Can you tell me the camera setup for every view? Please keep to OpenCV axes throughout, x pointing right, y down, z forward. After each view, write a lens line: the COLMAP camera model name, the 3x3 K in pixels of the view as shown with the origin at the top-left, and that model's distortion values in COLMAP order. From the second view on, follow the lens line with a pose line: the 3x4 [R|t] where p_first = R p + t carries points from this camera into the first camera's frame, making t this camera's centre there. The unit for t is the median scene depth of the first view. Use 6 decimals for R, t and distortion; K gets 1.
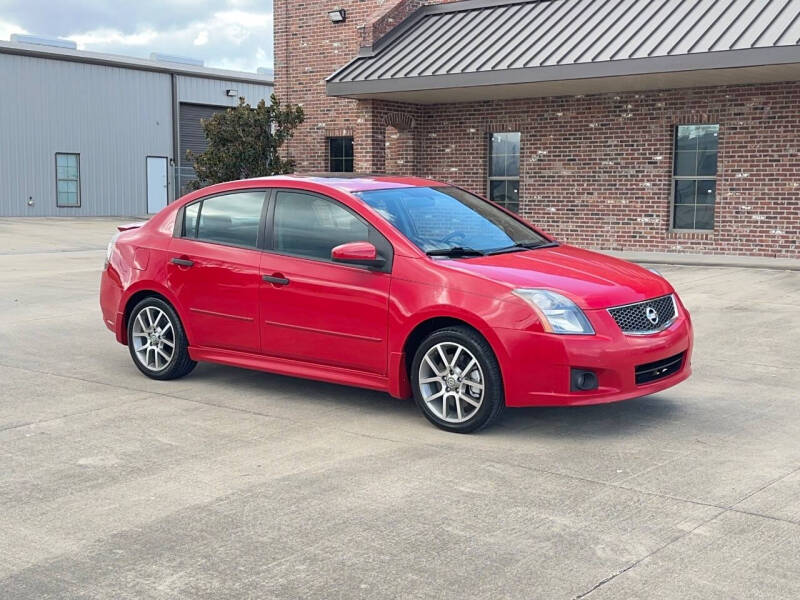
lens RADIAL K [[1096.1, 0, 400.0], [0, 1096.1, 300.0], [0, 0, 1]] dist [0.185911, -0.349122]
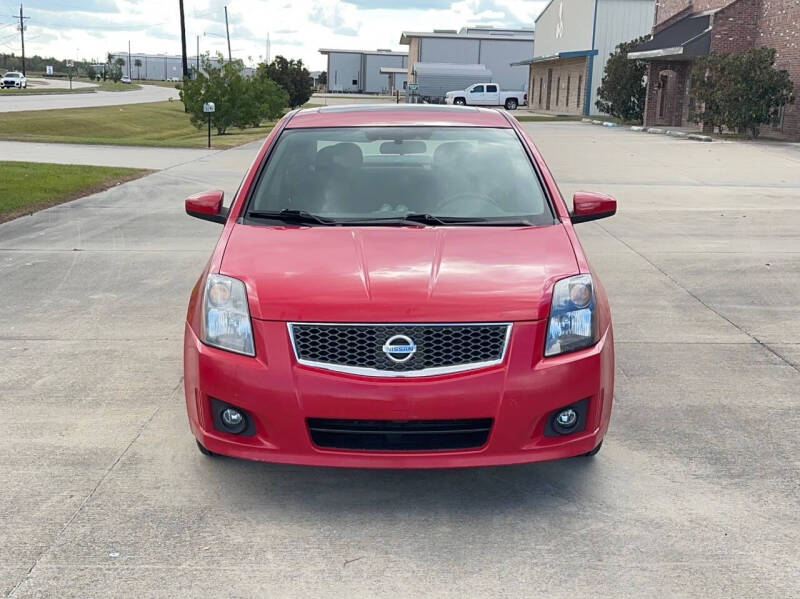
lens RADIAL K [[1134.8, 0, 400.0], [0, 1134.8, 299.5], [0, 0, 1]] dist [0.220758, -0.559451]
pose [[0.630067, 0.156521, -0.760603, 0.255775], [-0.109210, 0.987602, 0.112766, -0.030823], [0.768823, 0.012015, 0.639349, 0.211194]]
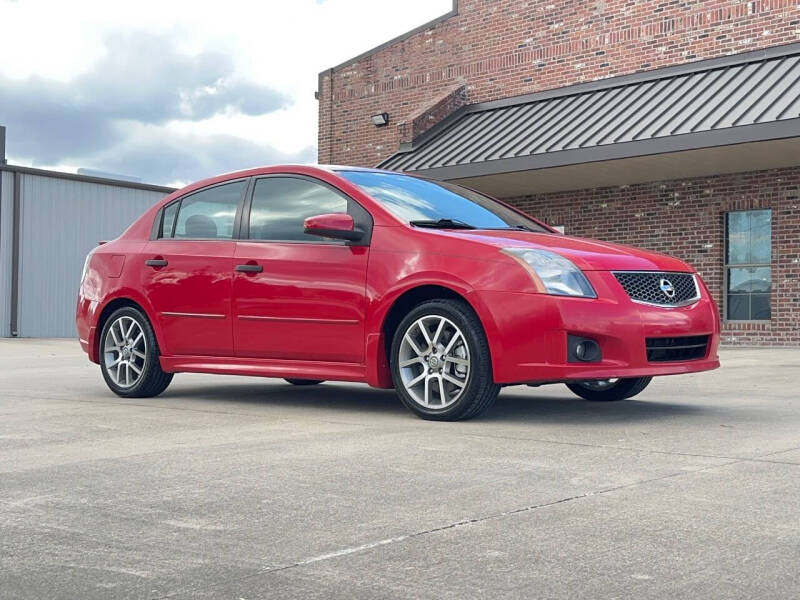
lens RADIAL K [[1096.1, 0, 400.0], [0, 1096.1, 300.0], [0, 0, 1]] dist [0.185911, -0.349122]
pose [[0.998271, -0.000831, -0.058769, 0.025097], [-0.007115, 0.990838, -0.134866, 0.050813], [0.058343, 0.135051, 0.989119, 0.047506]]
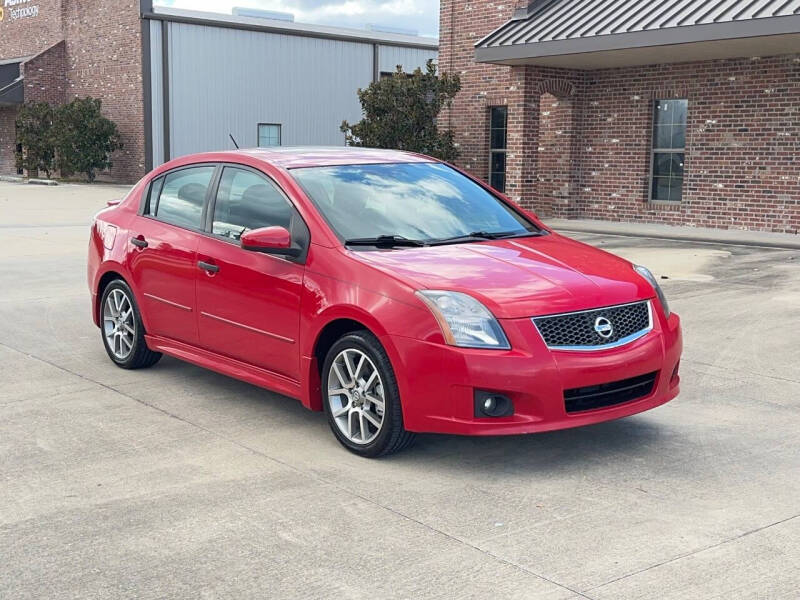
lens RADIAL K [[1096.1, 0, 400.0], [0, 1096.1, 300.0], [0, 0, 1]] dist [0.185911, -0.349122]
pose [[0.976099, 0.037295, -0.214104, 0.091266], [-0.031586, 0.999050, 0.030024, -0.009078], [0.215021, -0.022543, 0.976349, 0.064742]]
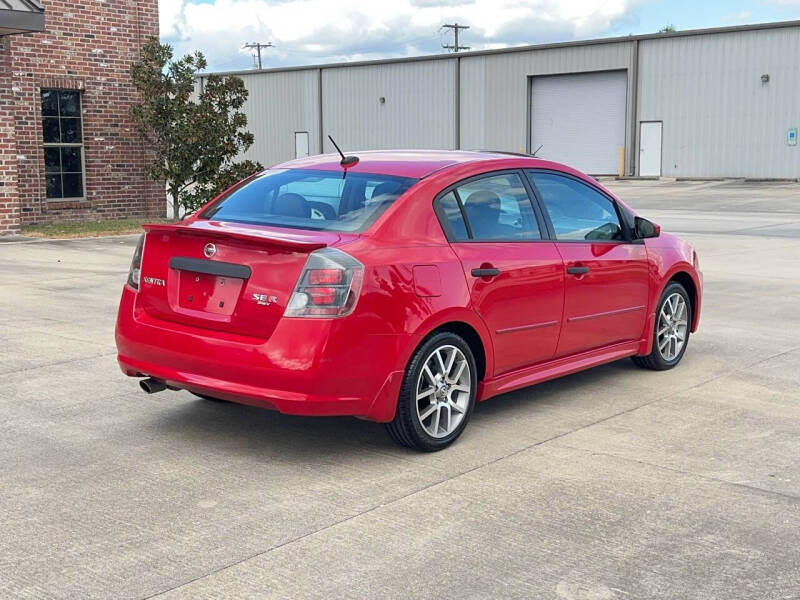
lens RADIAL K [[1096.1, 0, 400.0], [0, 1096.1, 300.0], [0, 0, 1]] dist [0.185911, -0.349122]
pose [[-0.005751, -0.140307, 0.990091, -0.401589], [0.104522, 0.984600, 0.140136, -0.054197], [-0.994506, 0.104292, 0.009003, 0.453192]]
